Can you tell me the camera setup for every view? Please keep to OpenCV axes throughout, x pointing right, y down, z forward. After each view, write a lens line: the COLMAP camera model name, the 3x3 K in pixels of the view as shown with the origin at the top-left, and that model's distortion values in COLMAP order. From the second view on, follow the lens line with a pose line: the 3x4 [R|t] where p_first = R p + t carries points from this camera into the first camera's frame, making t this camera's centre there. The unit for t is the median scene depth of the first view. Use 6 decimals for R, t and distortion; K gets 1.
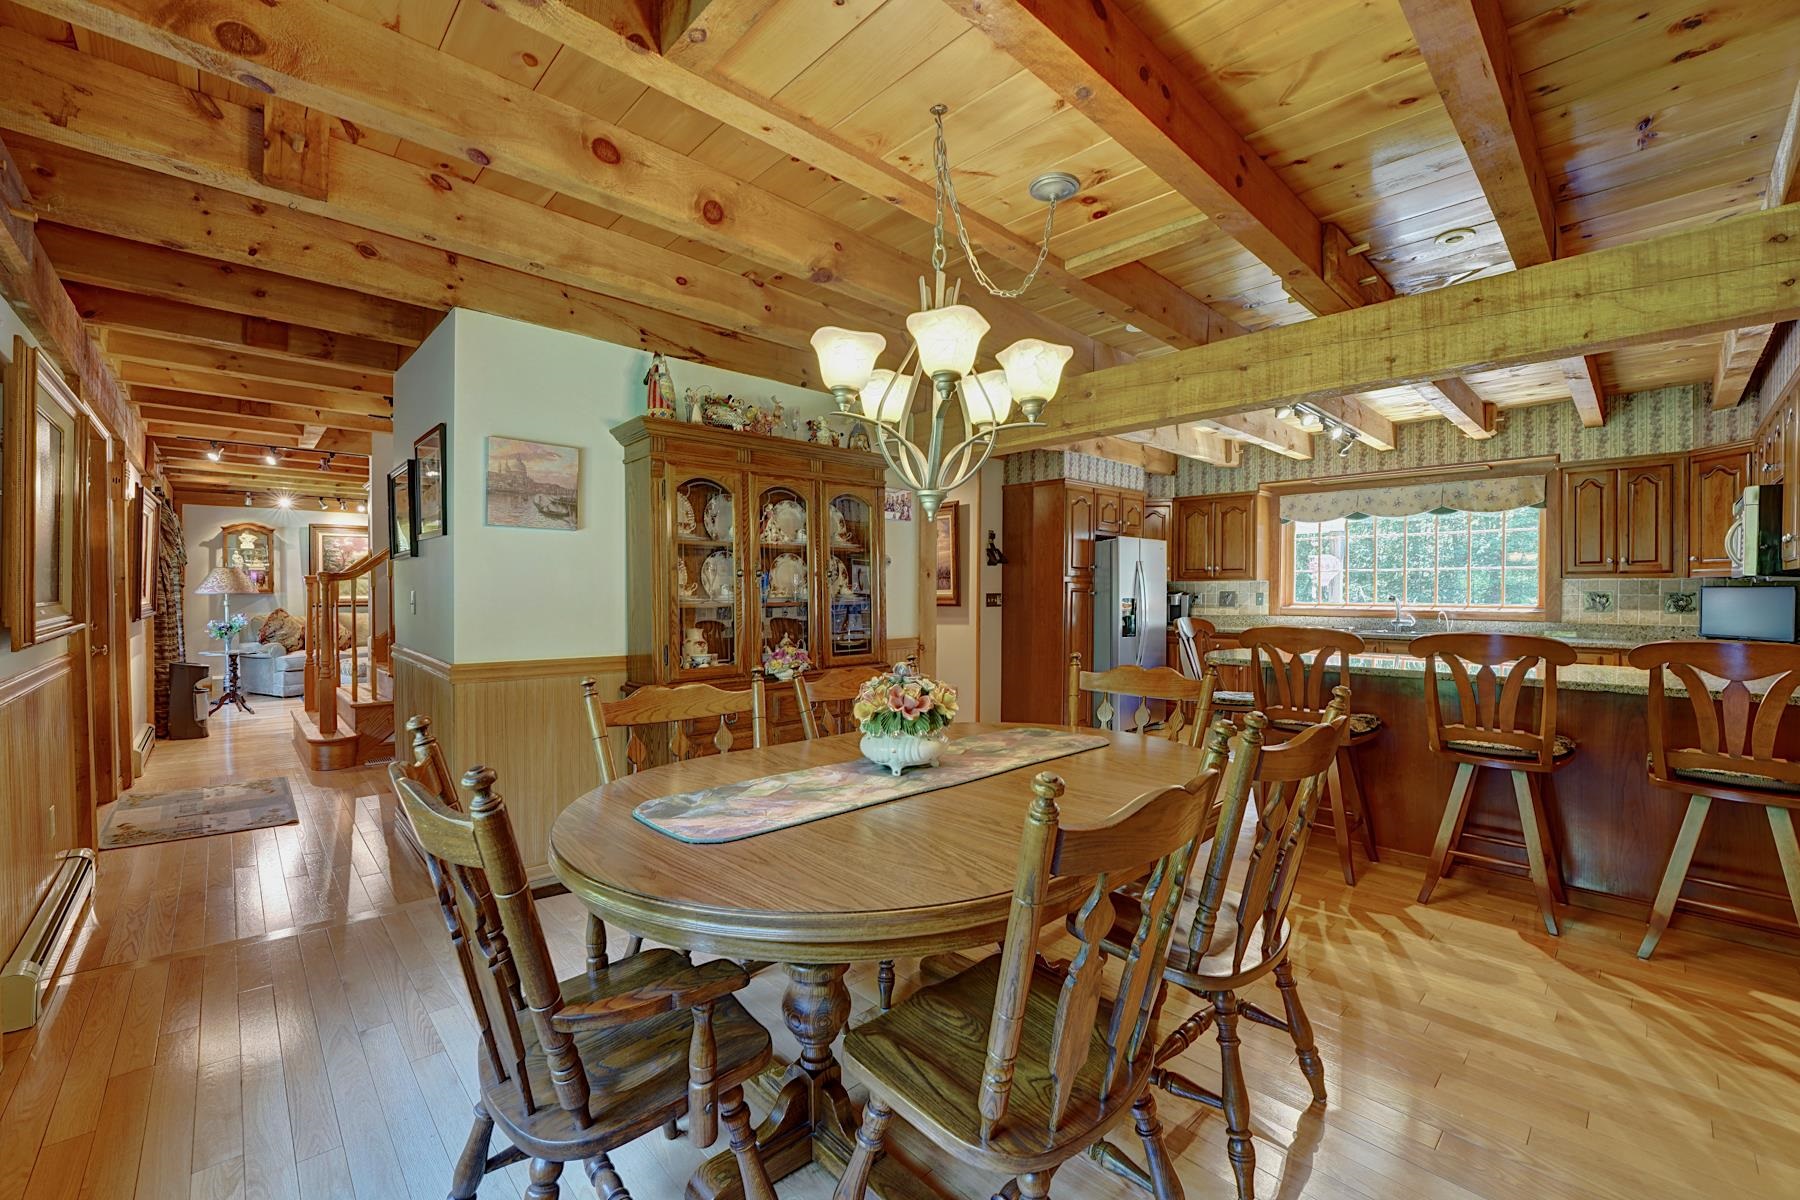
lens RADIAL K [[728.5, 0, 896.6], [0, 728.5, 608.7], [0, 0, 1]] dist [-0.026466, 0.000357]
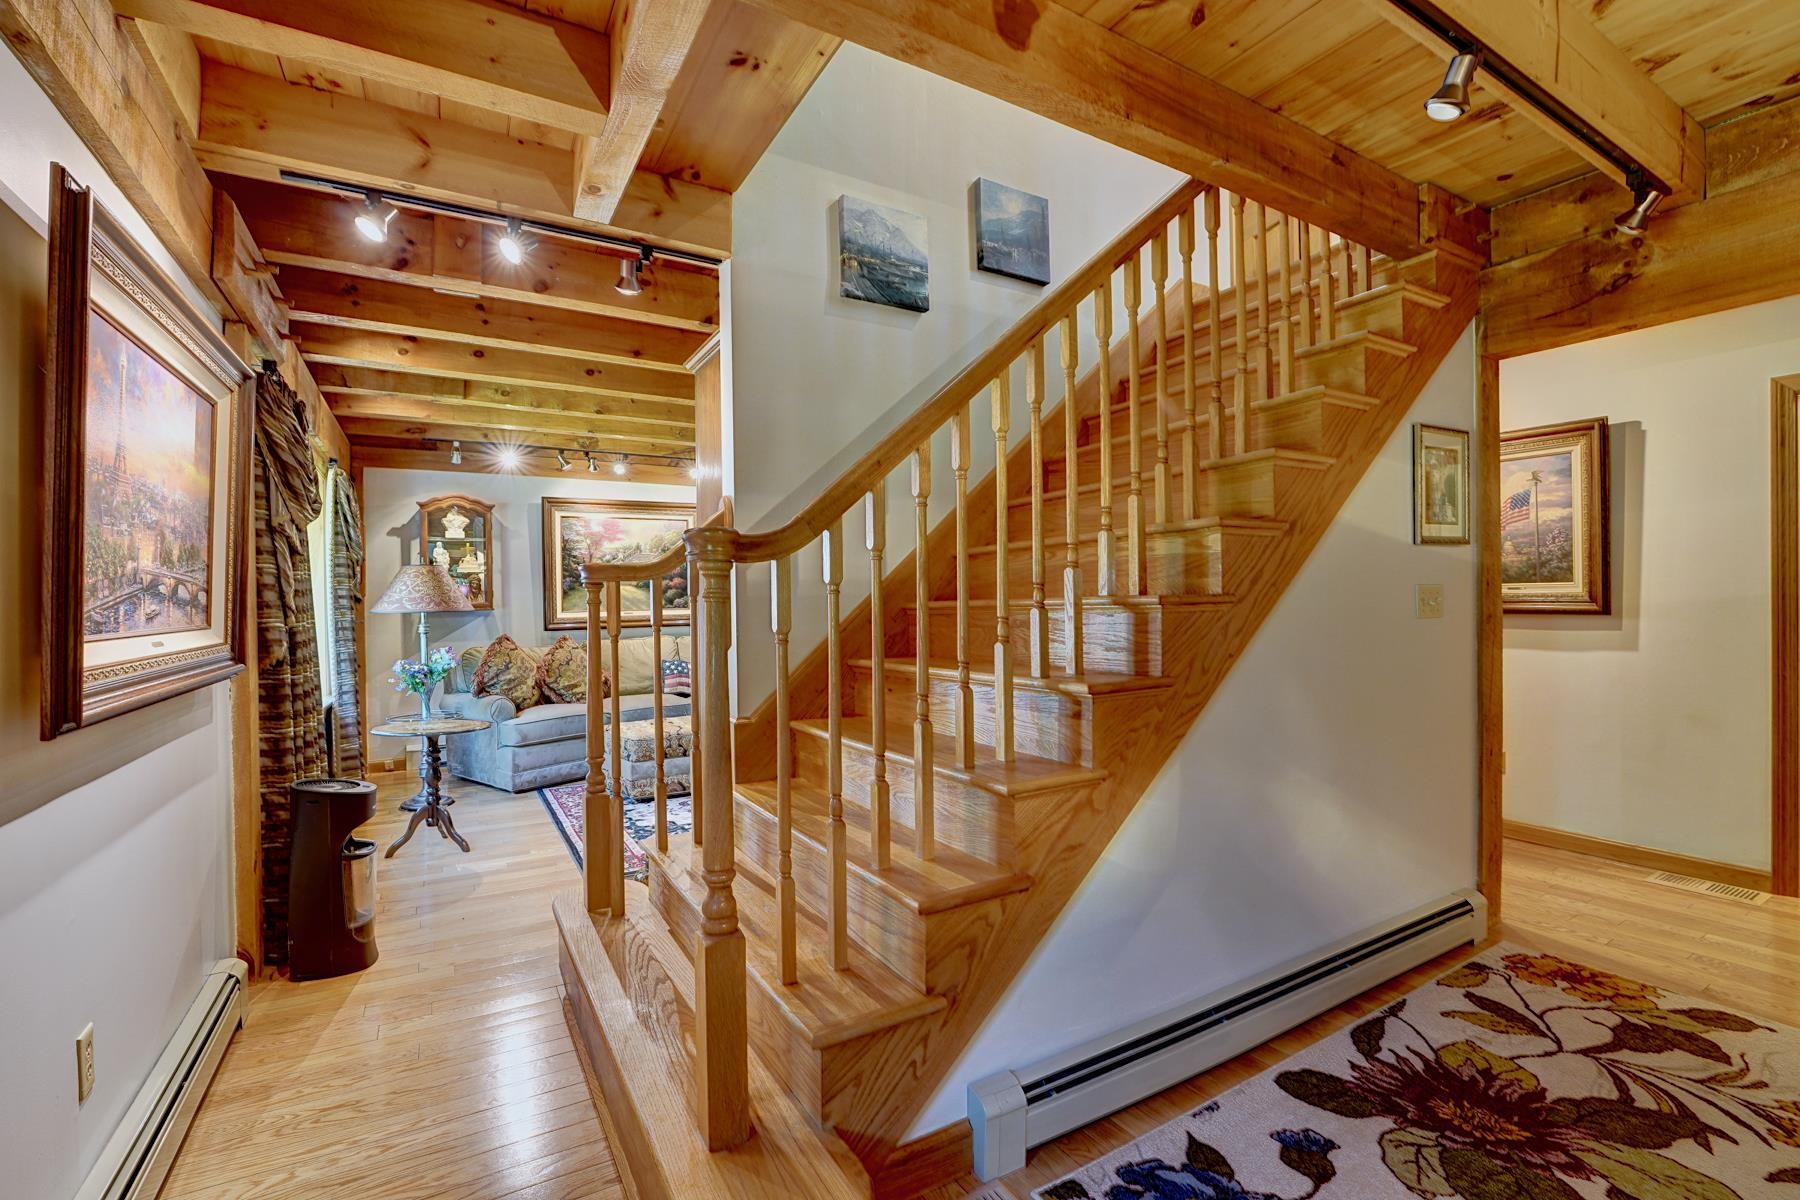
lens RADIAL K [[781.6, 0, 893.6], [0, 781.6, 605.1], [0, 0, 1]] dist [-0.002162, -0.000261]
pose [[0.974920, -0.016478, -0.221945, -0.400668], [0.013045, 0.999772, -0.016924, -0.010220], [0.222174, 0.013605, 0.974912, 0.435566]]
